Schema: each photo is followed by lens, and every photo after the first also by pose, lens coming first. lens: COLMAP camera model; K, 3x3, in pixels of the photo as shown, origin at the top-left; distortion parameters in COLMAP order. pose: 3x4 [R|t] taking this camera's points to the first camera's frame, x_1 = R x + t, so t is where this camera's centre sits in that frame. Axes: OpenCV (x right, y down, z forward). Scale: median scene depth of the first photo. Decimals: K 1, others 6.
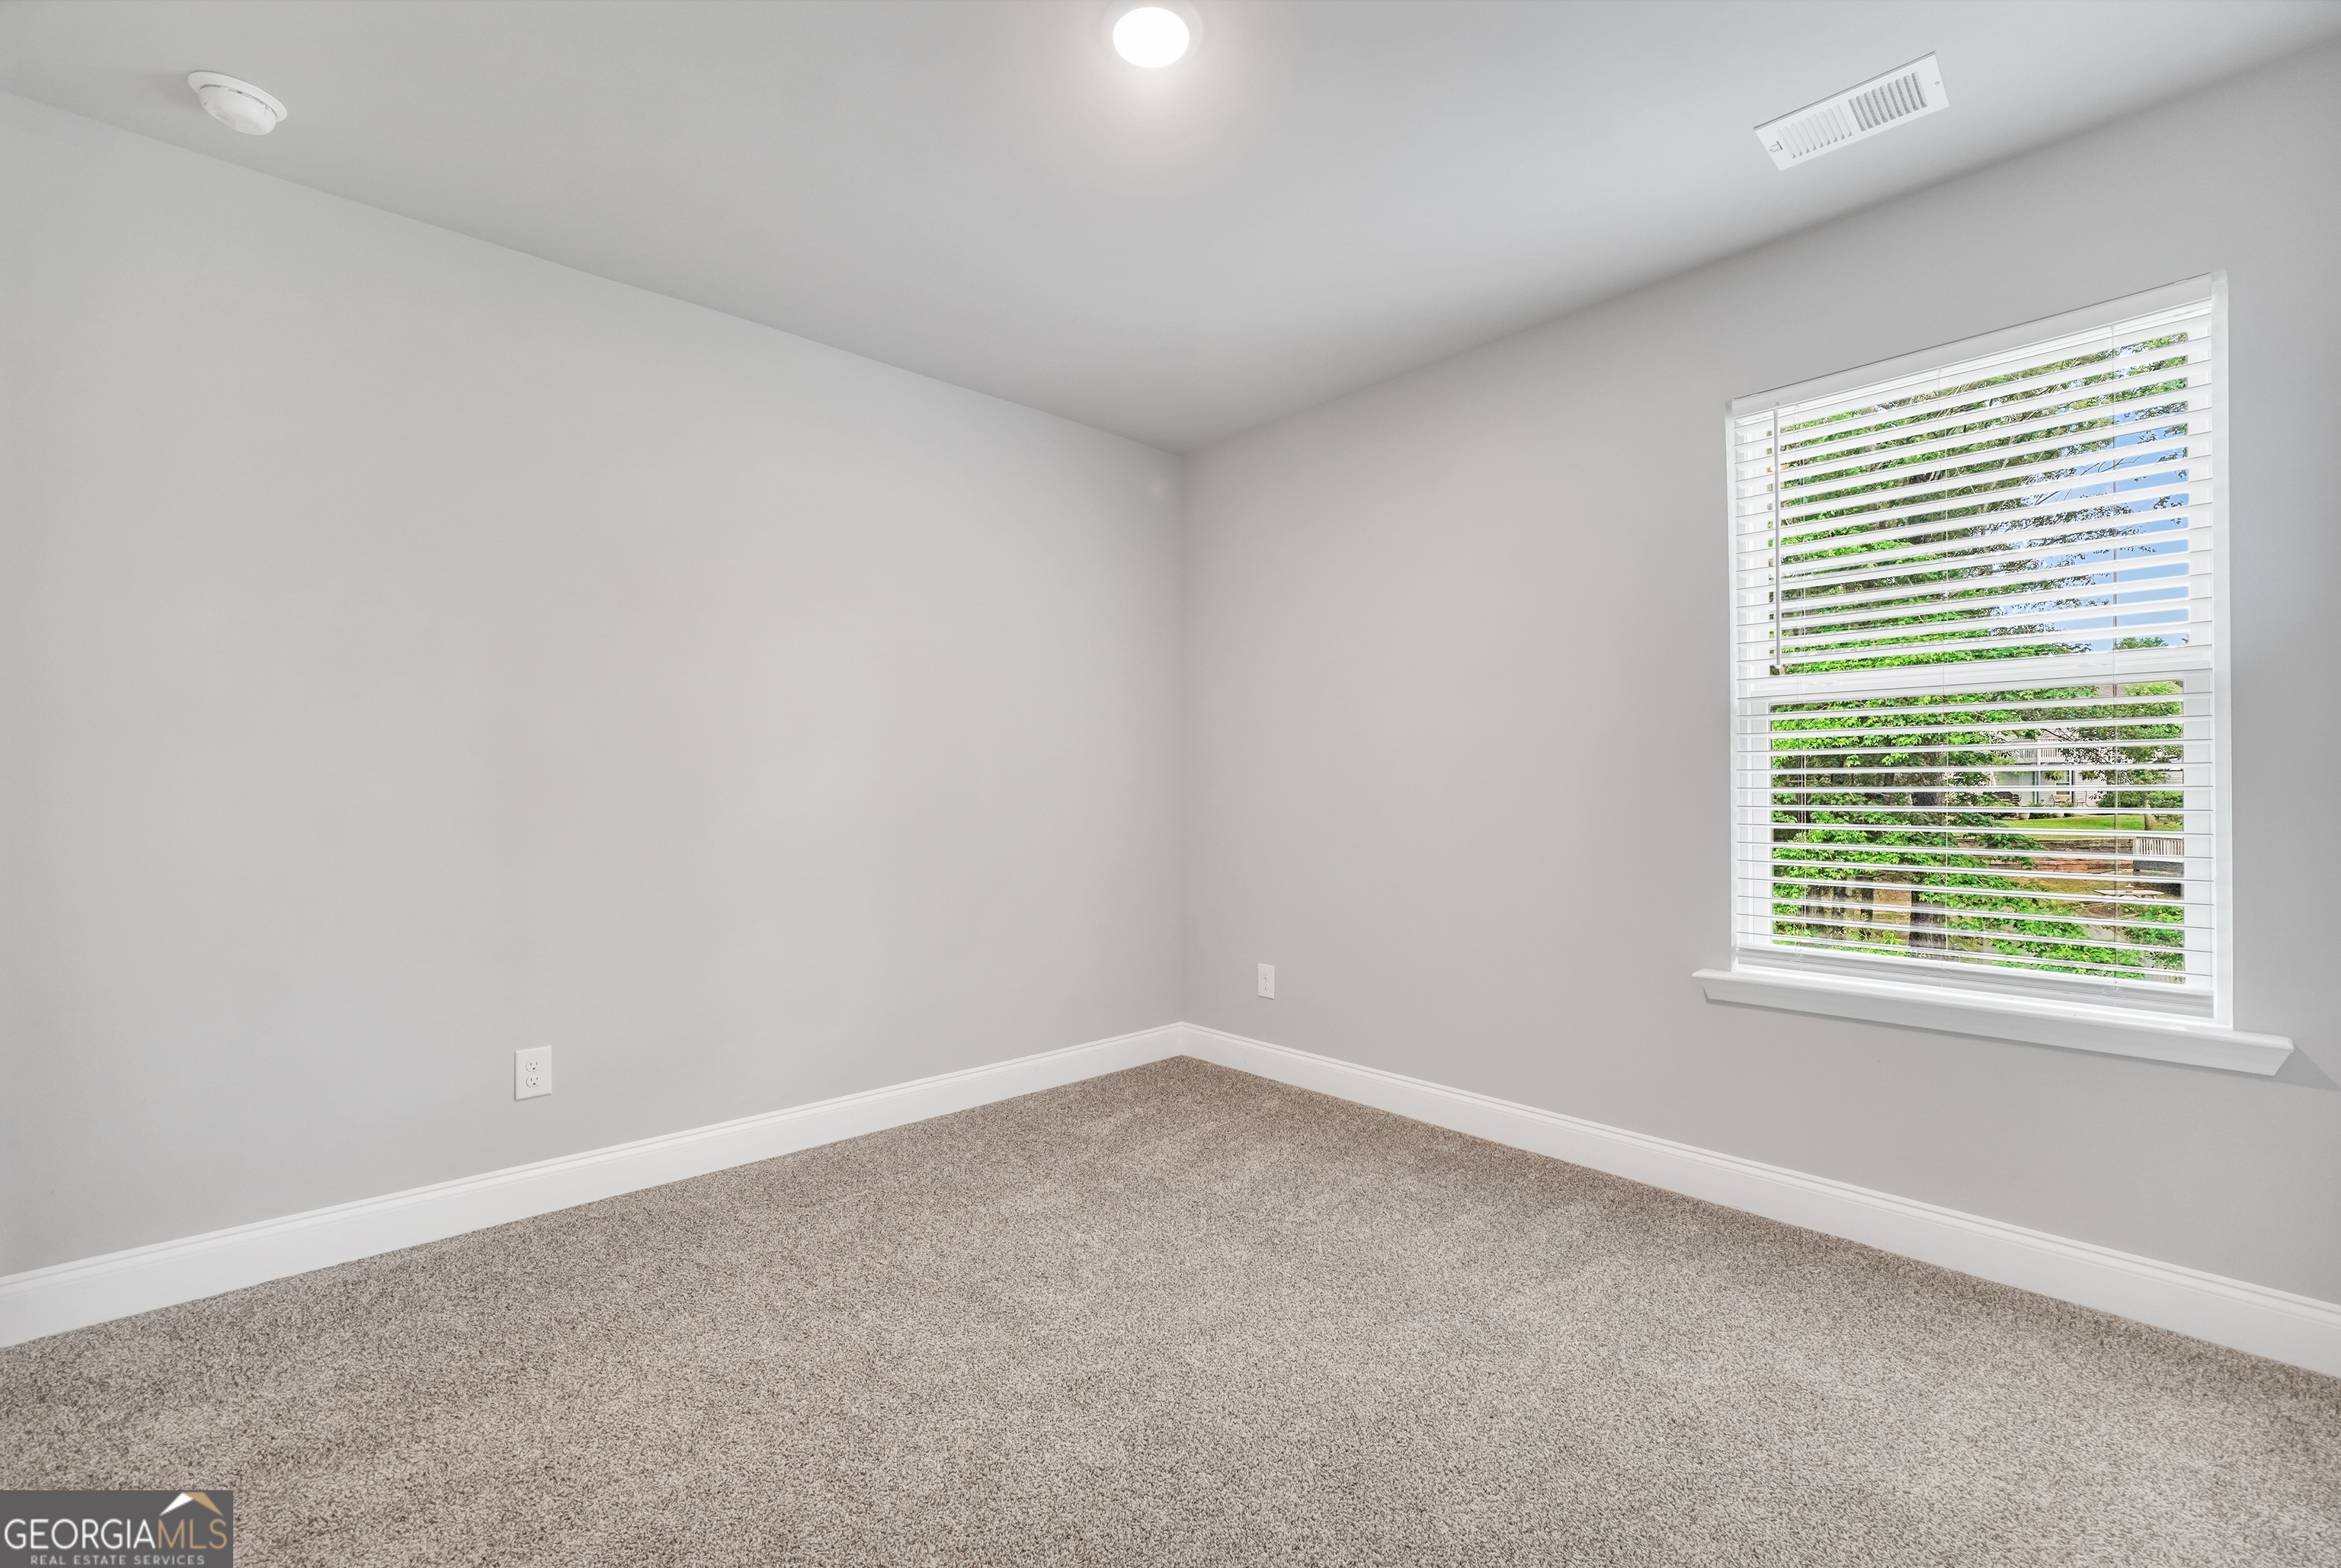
lens RADIAL K [[1026.8, 0, 1170.5], [0, 1026.8, 784.0], [0, 0, 1]] dist [-0.008528, 0.000726]
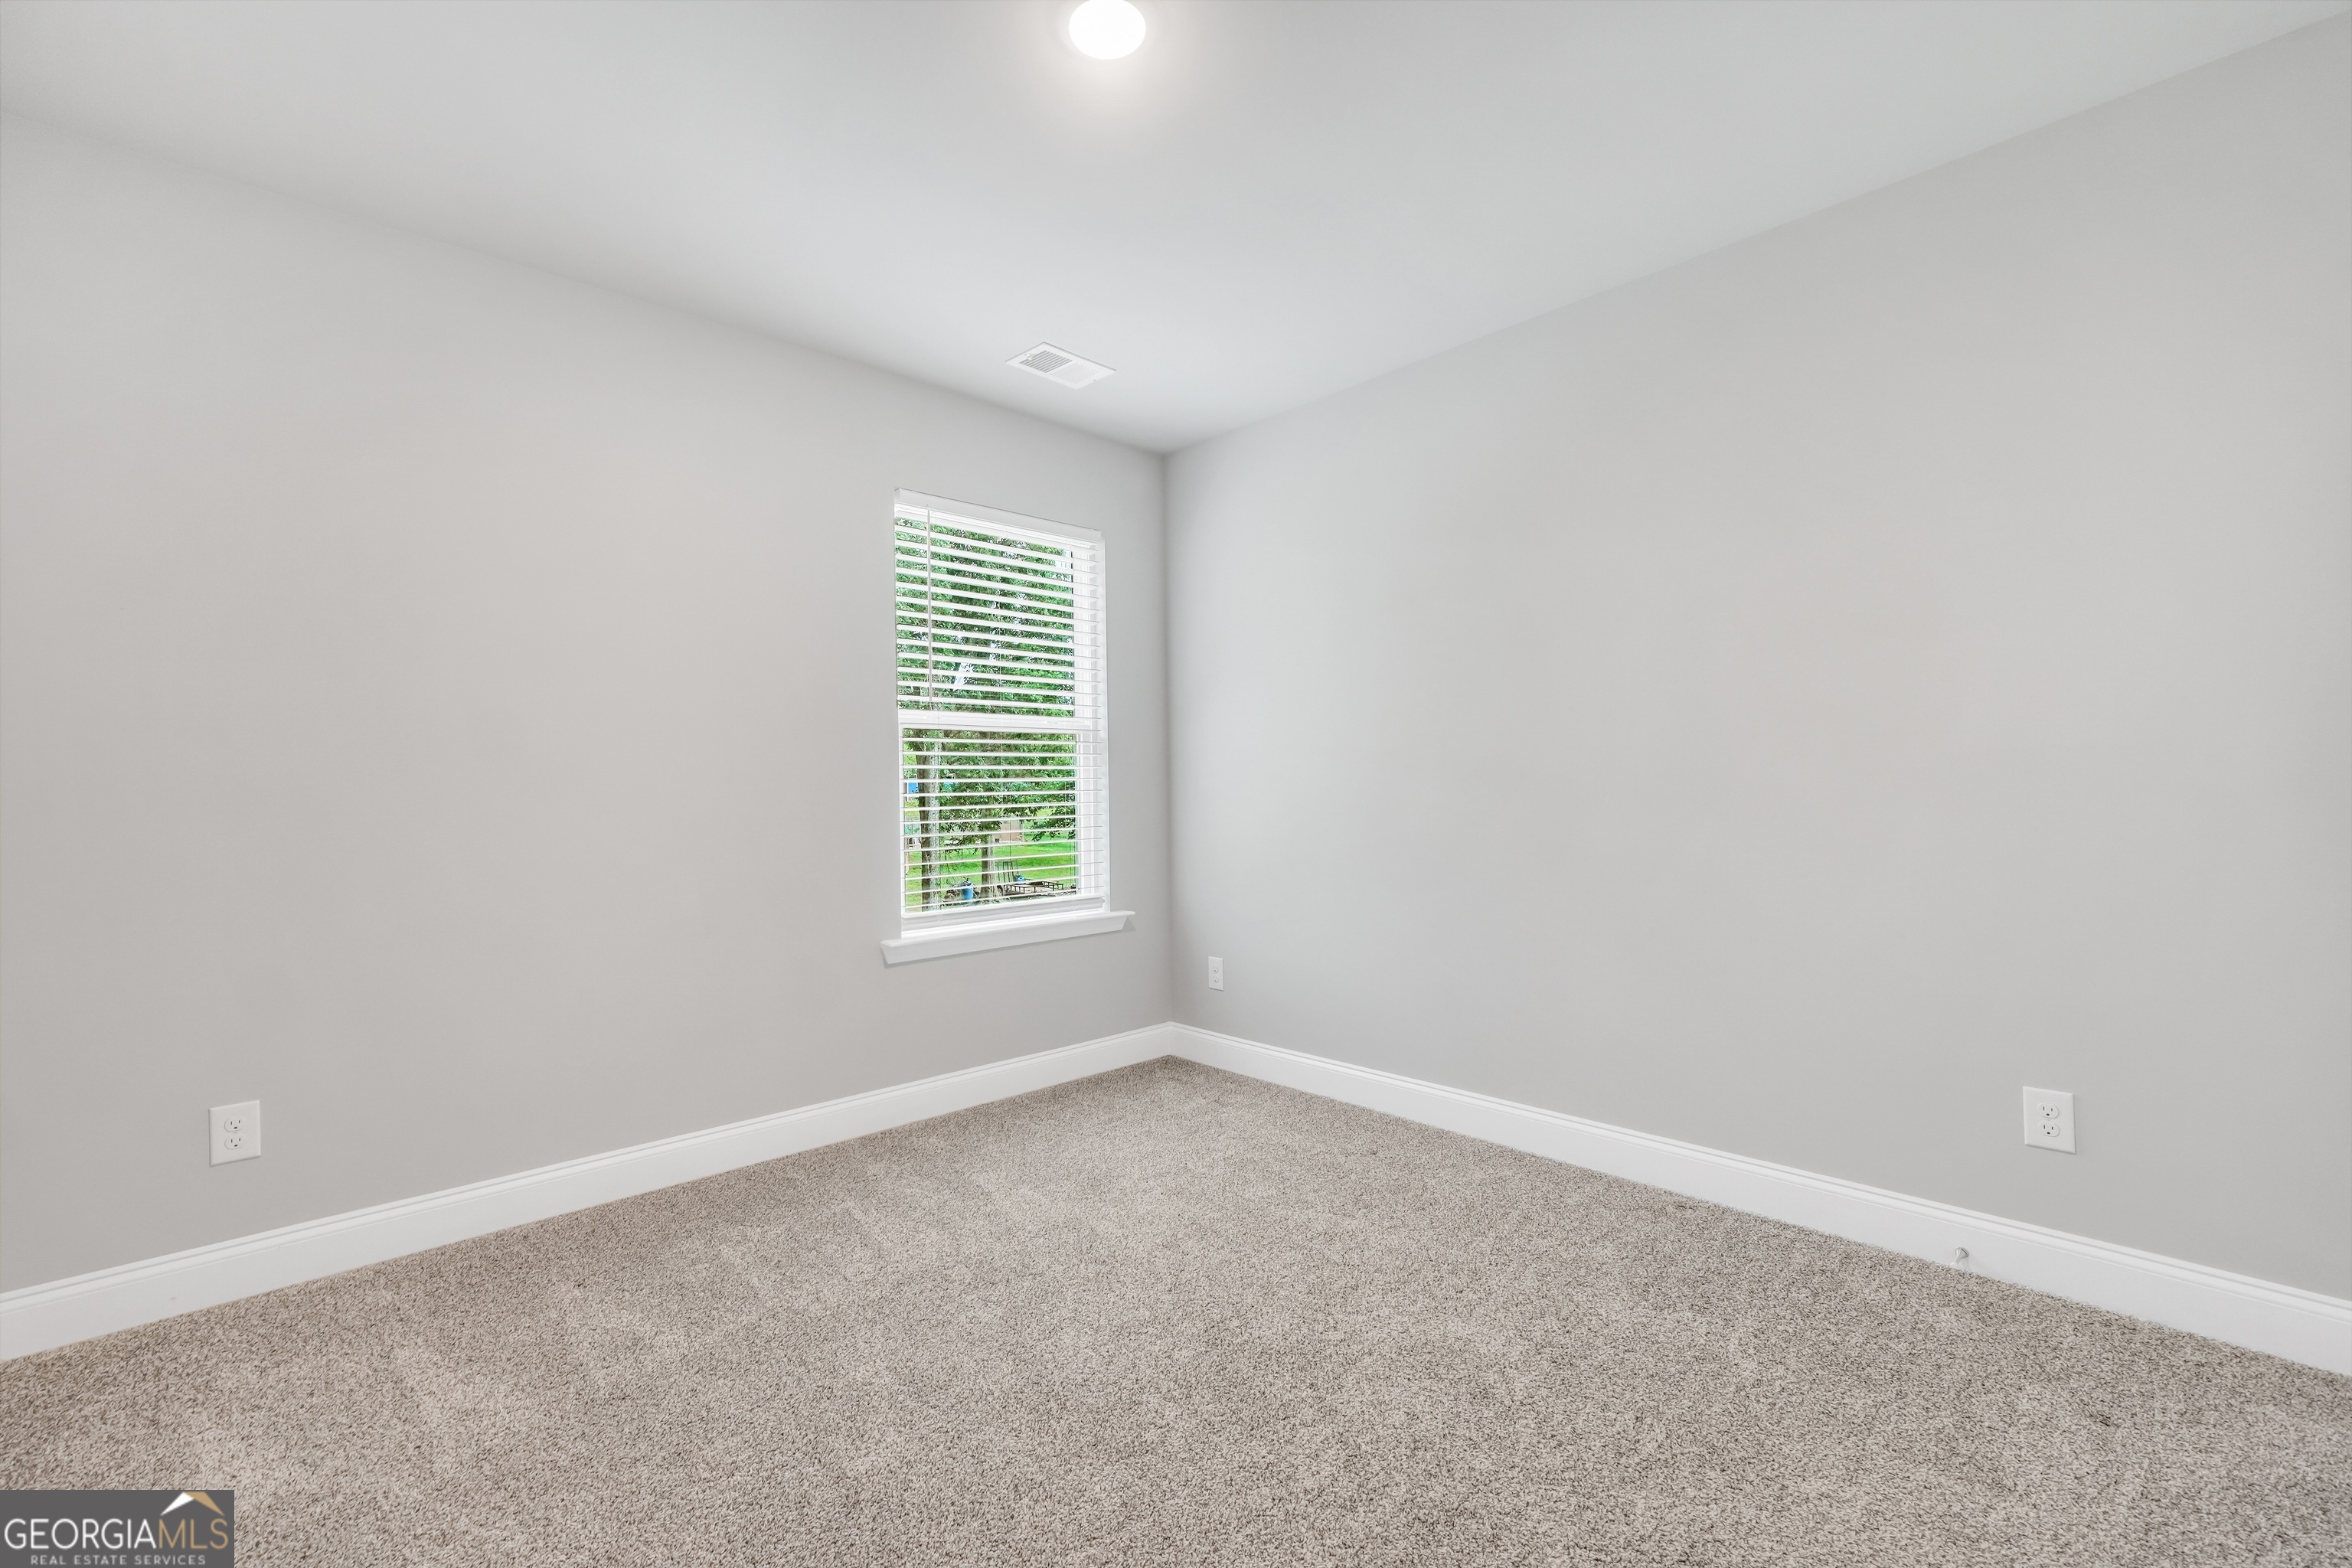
lens RADIAL K [[1031.7, 0, 1176.0], [0, 1031.7, 784.0], [0, 0, 1]] dist [-0.008528, 0.000726]
pose [[-0.048782, -0.001396, 0.998808, -0.773146], [-0.002881, 0.999995, 0.001257, -0.010961], [-0.998805, -0.002816, -0.048786, 0.754440]]
